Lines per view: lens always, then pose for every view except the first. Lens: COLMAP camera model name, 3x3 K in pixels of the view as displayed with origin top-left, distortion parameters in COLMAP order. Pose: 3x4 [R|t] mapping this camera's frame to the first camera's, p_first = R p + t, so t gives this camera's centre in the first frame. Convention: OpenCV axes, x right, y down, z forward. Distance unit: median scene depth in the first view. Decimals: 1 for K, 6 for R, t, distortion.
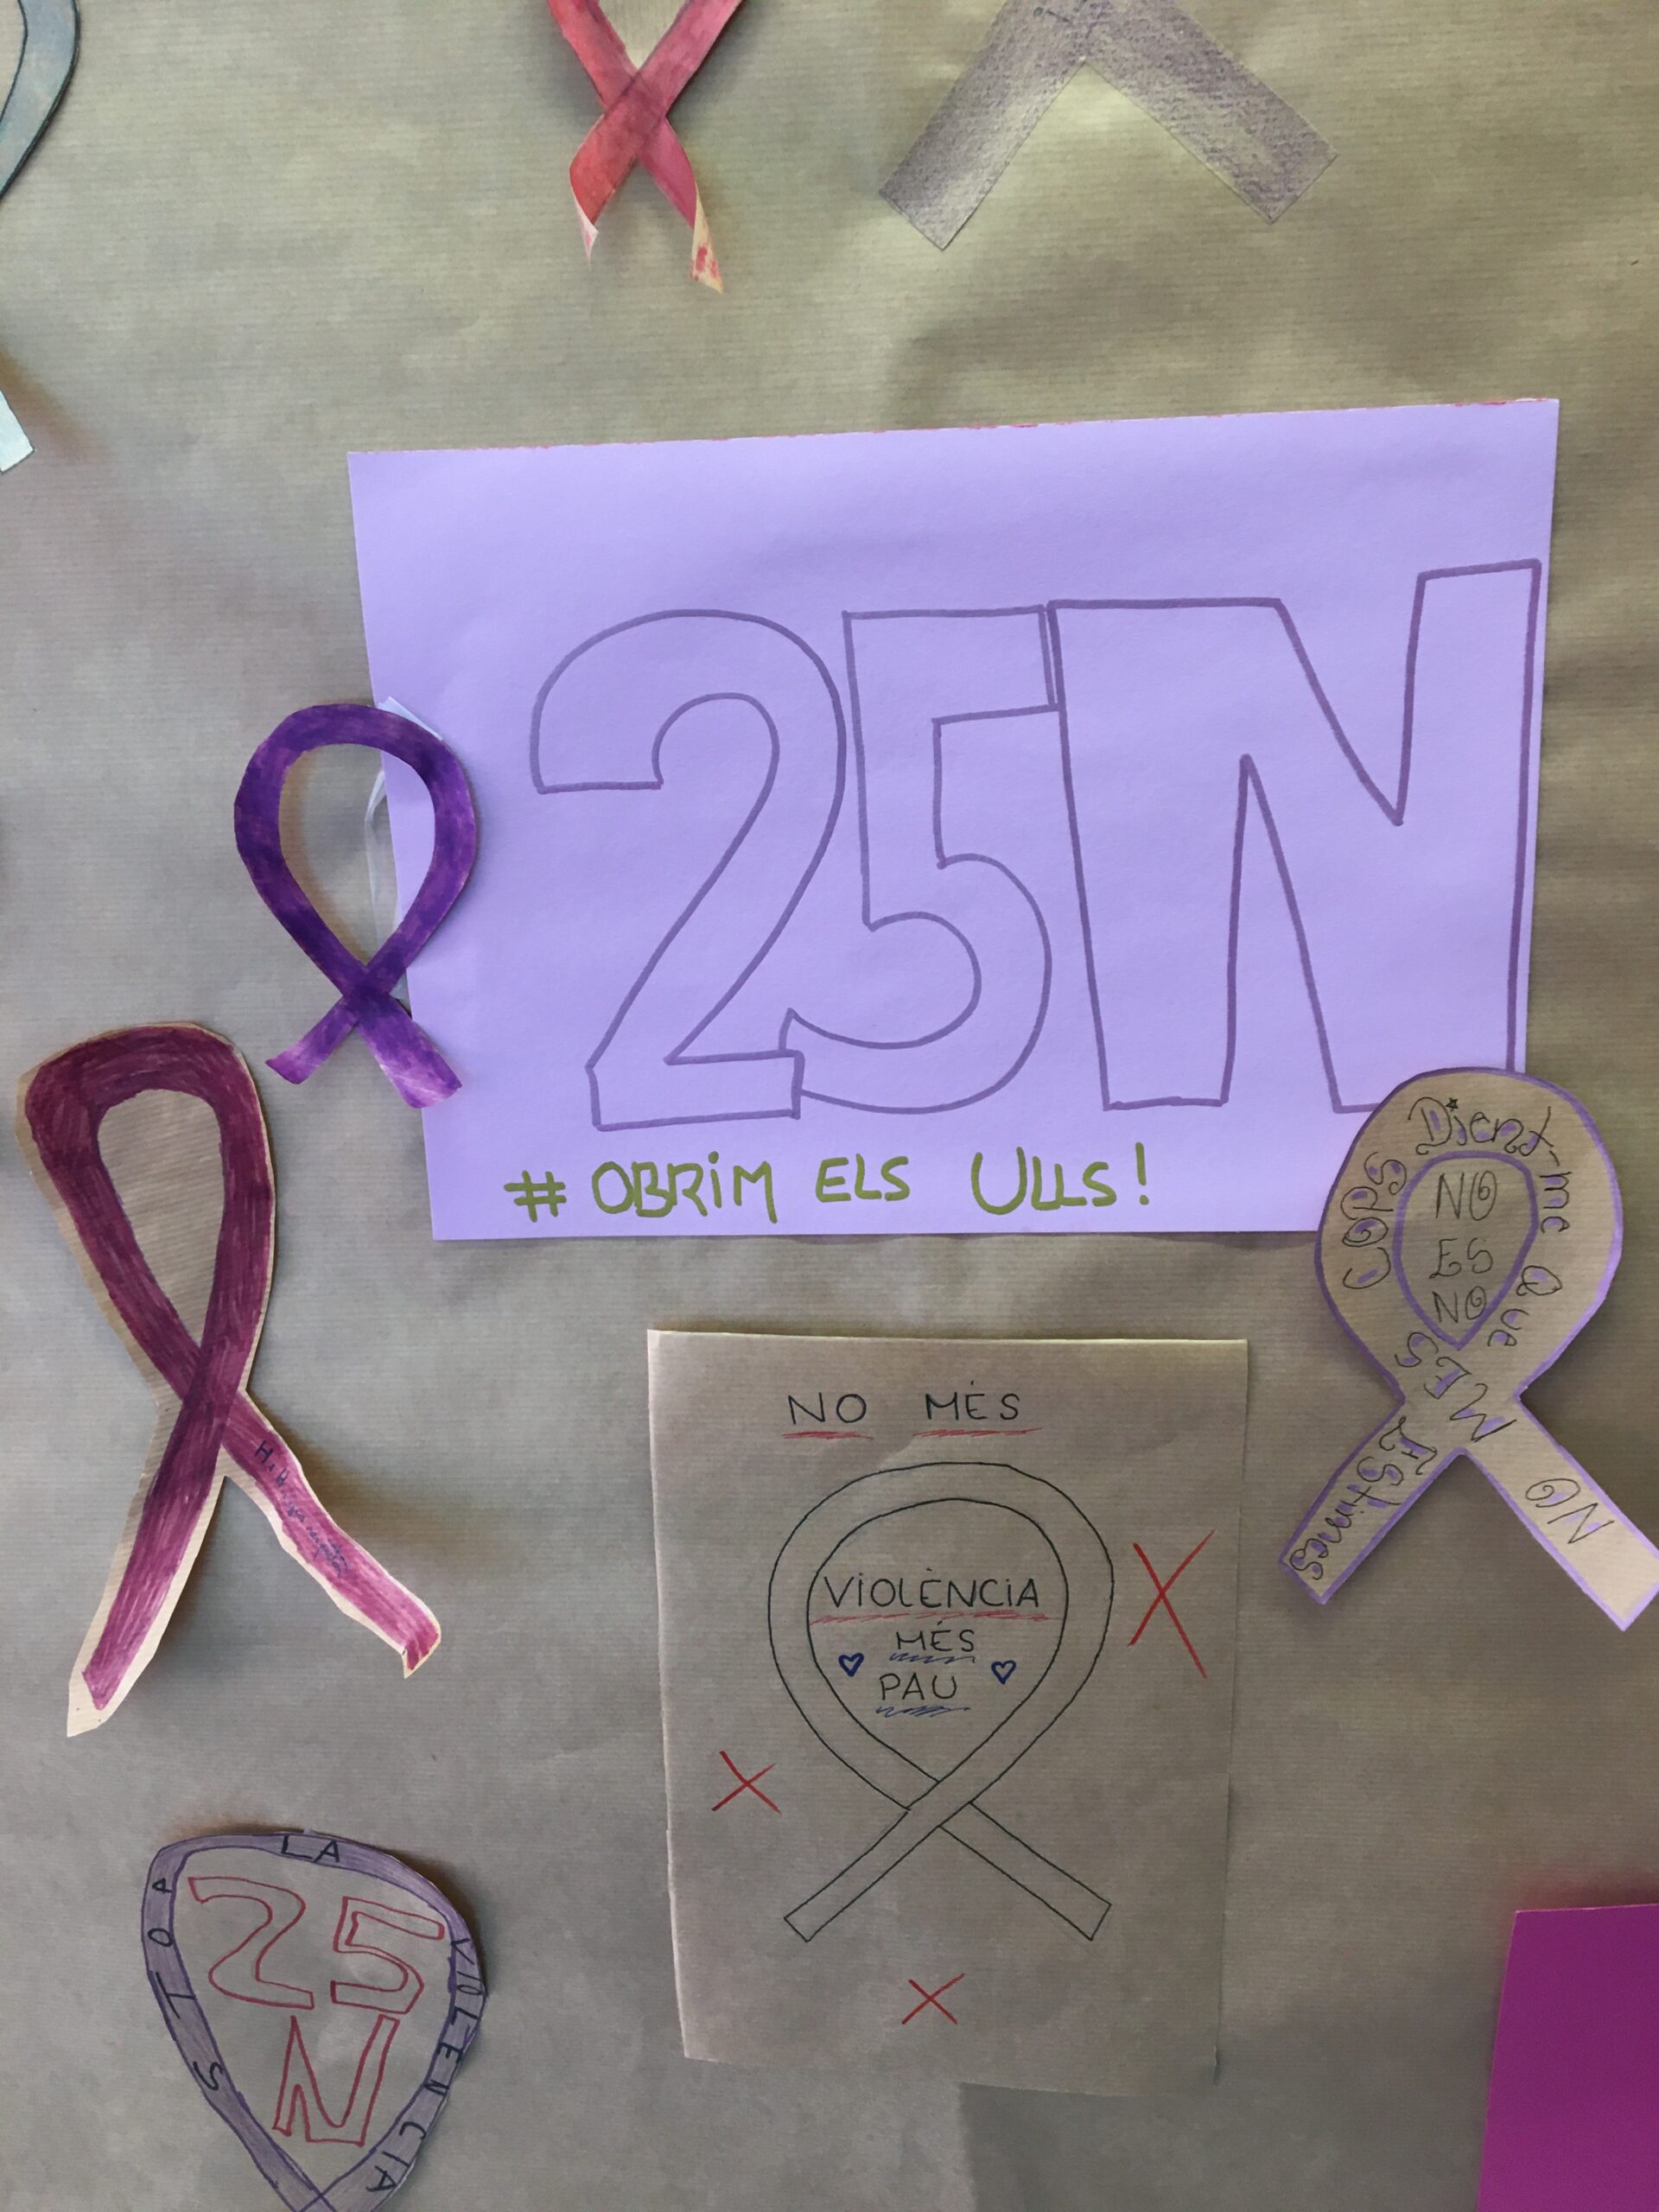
lens RADIAL K [[2077.9, 0, 787.8], [0, 2077.9, 1058.9], [0, 0, 1]] dist [0.024088, 0.000000]
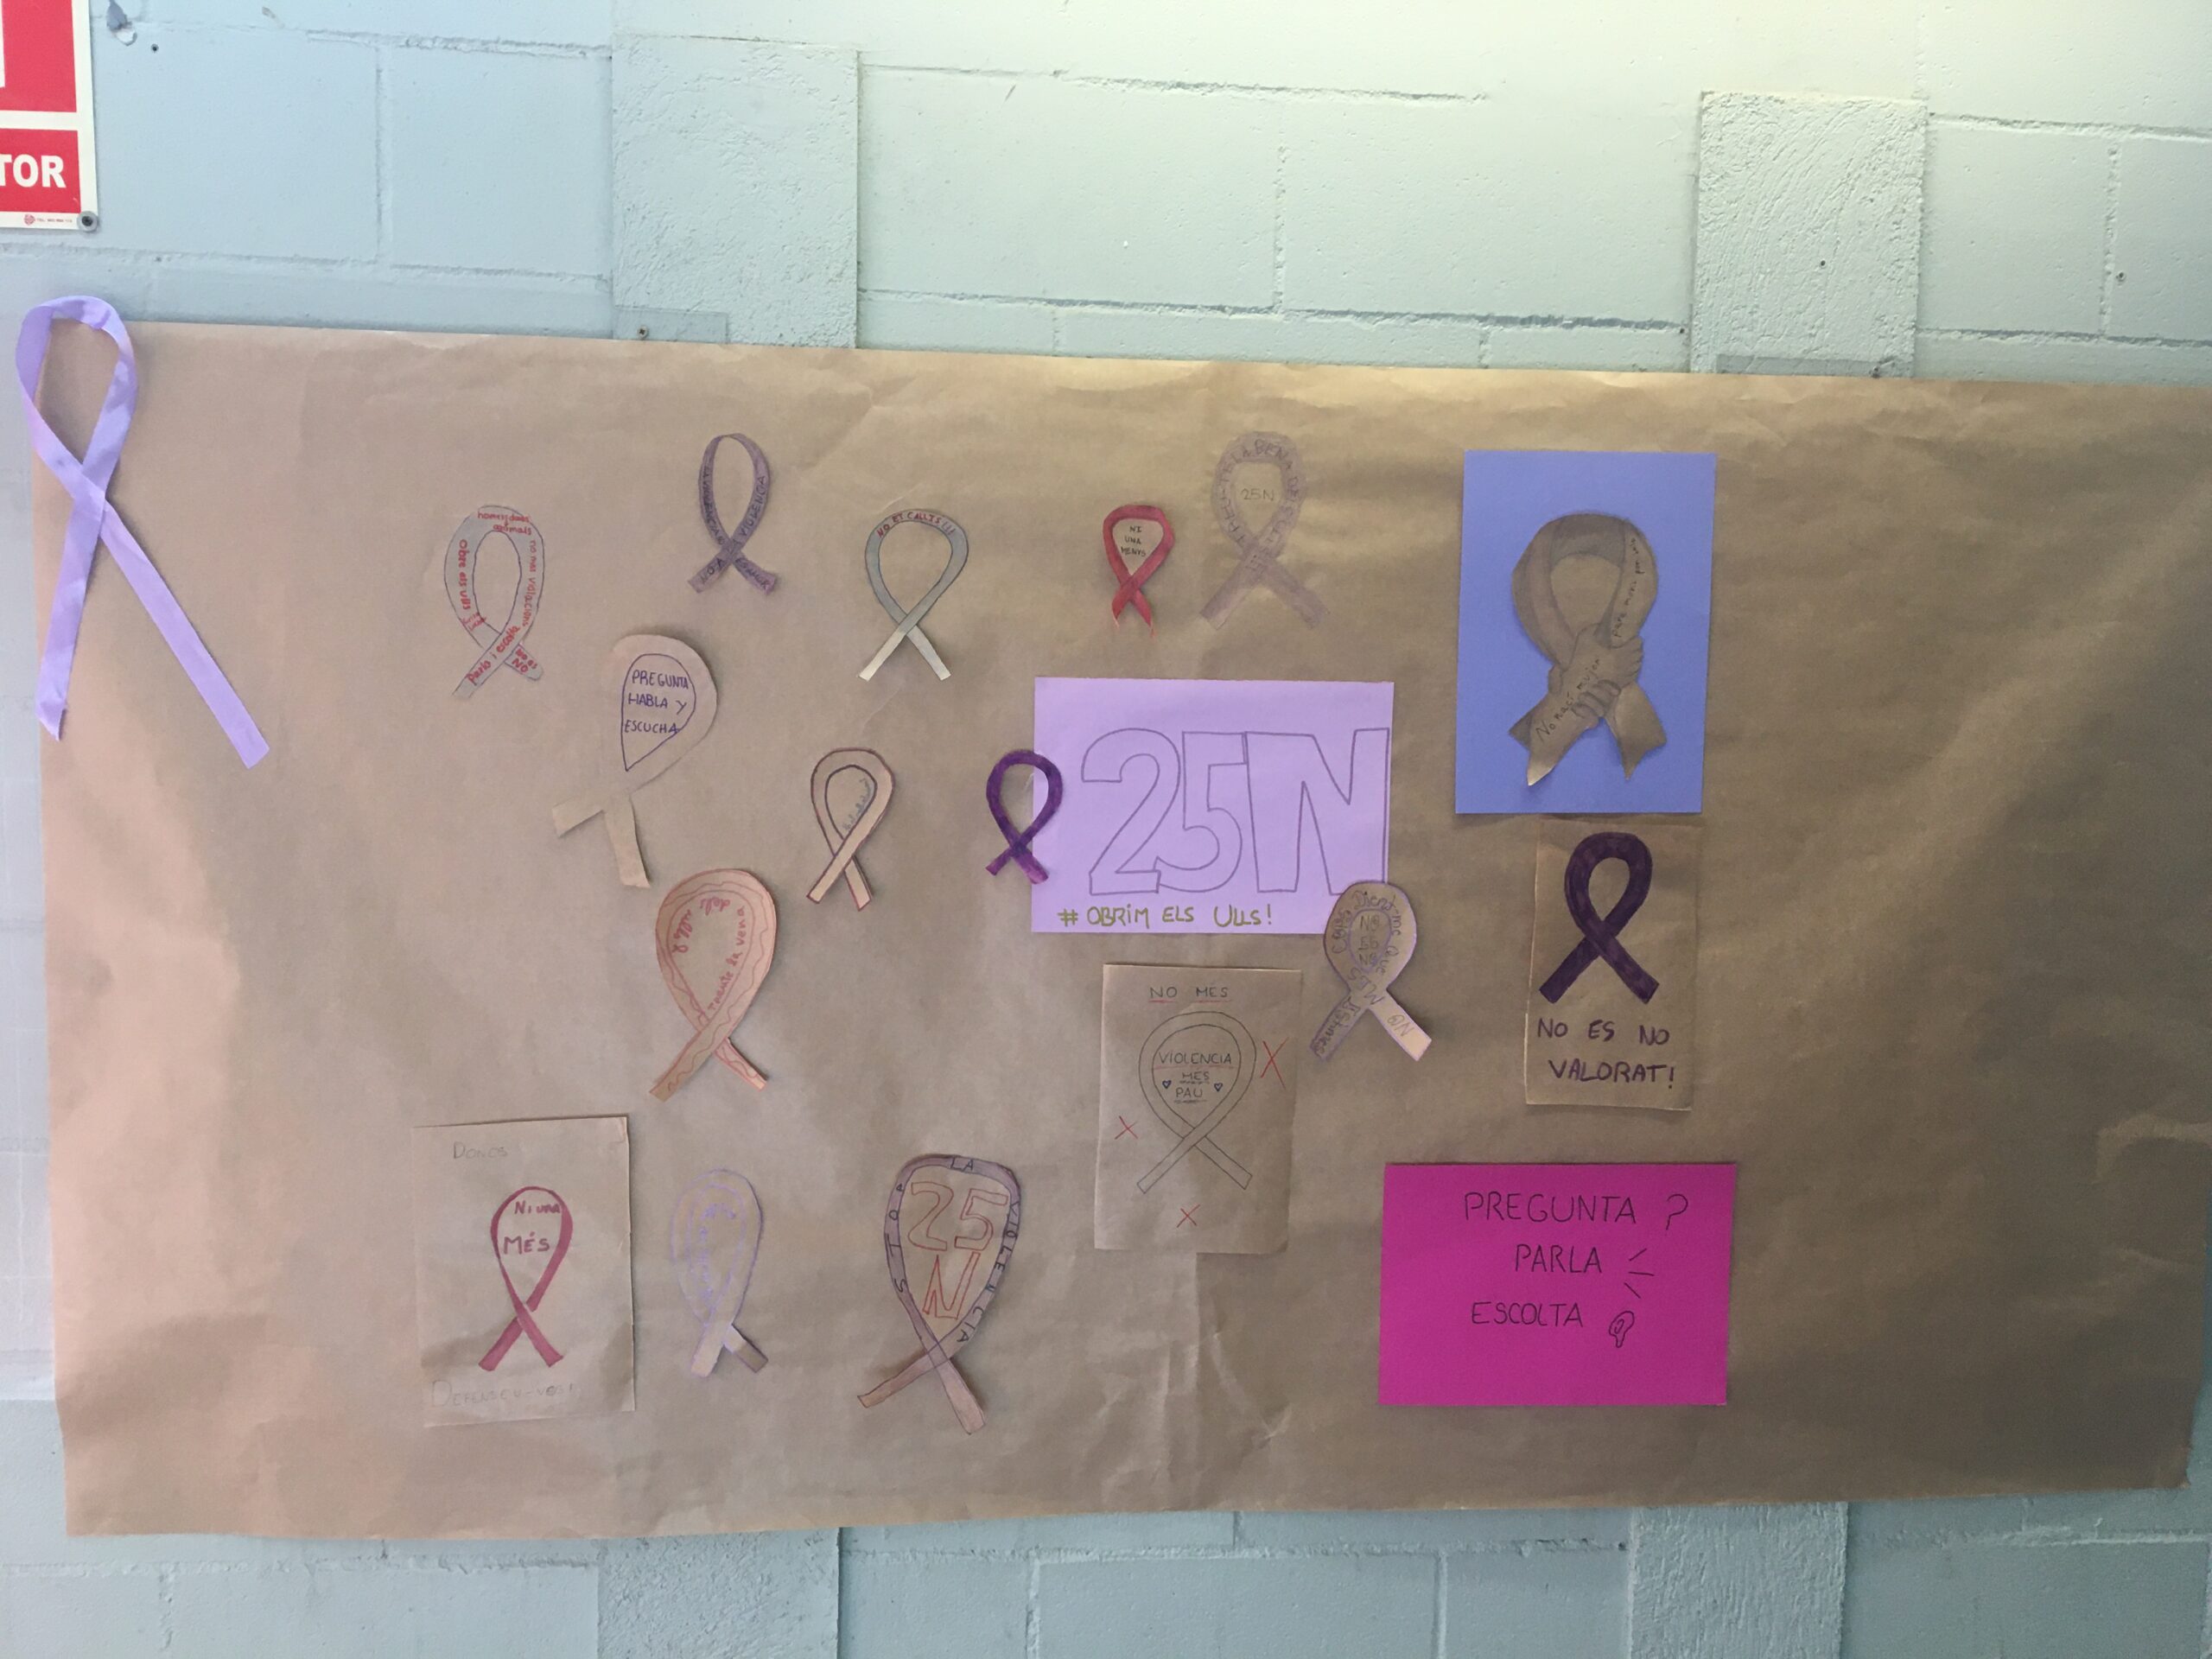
lens RADIAL K [[2077.9, 0, 1106.1], [0, 2077.9, 830.6], [0, 0, 1]] dist [0.024088, 0.000000]
pose [[0.998154, 0.055137, 0.025480, -0.154642], [-0.049650, 0.982297, -0.180633, 0.494331], [-0.034988, 0.179035, 0.983220, -2.016338]]
